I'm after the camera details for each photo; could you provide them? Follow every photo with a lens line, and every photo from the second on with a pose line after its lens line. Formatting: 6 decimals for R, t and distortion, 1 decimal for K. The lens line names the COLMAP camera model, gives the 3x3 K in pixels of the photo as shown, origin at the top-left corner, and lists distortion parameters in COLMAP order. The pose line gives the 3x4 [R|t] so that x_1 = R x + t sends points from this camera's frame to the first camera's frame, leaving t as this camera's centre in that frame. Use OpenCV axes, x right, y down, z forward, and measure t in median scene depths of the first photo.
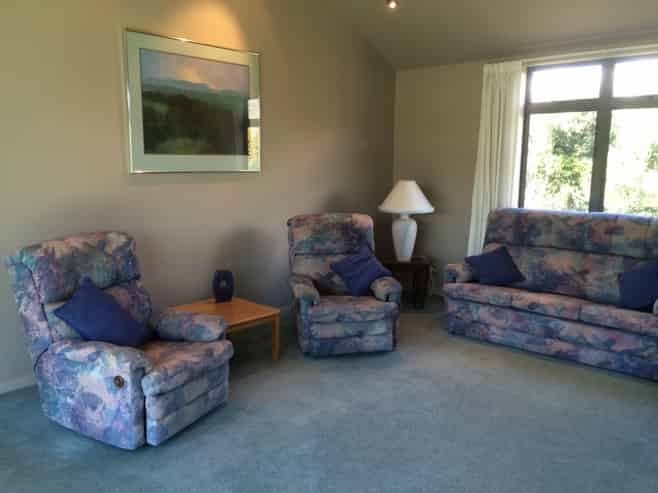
lens RADIAL K [[566.1, 0, 329.0], [0, 566.1, 246.5], [0, 0, 1]] dist [0.005467, 0.002453]
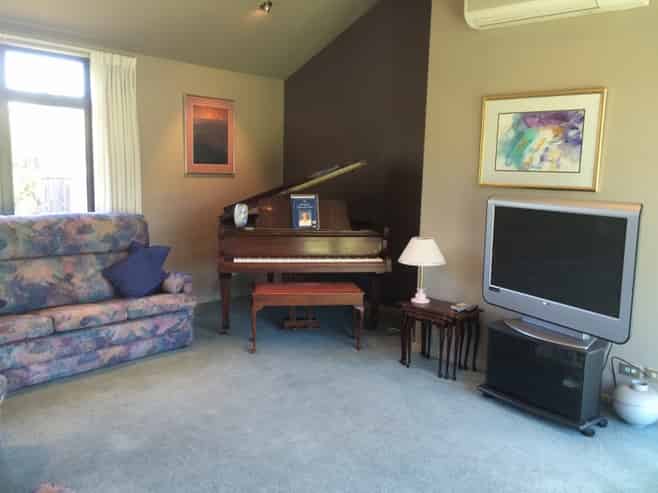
lens RADIAL K [[566.1, 0, 329.0], [0, 566.1, 246.5], [0, 0, 1]] dist [0.005467, 0.002453]
pose [[-0.034341, -0.144668, 0.988884, -0.514482], [0.116514, 0.982141, 0.147728, -0.097644], [-0.992595, 0.120292, -0.016871, 0.597276]]
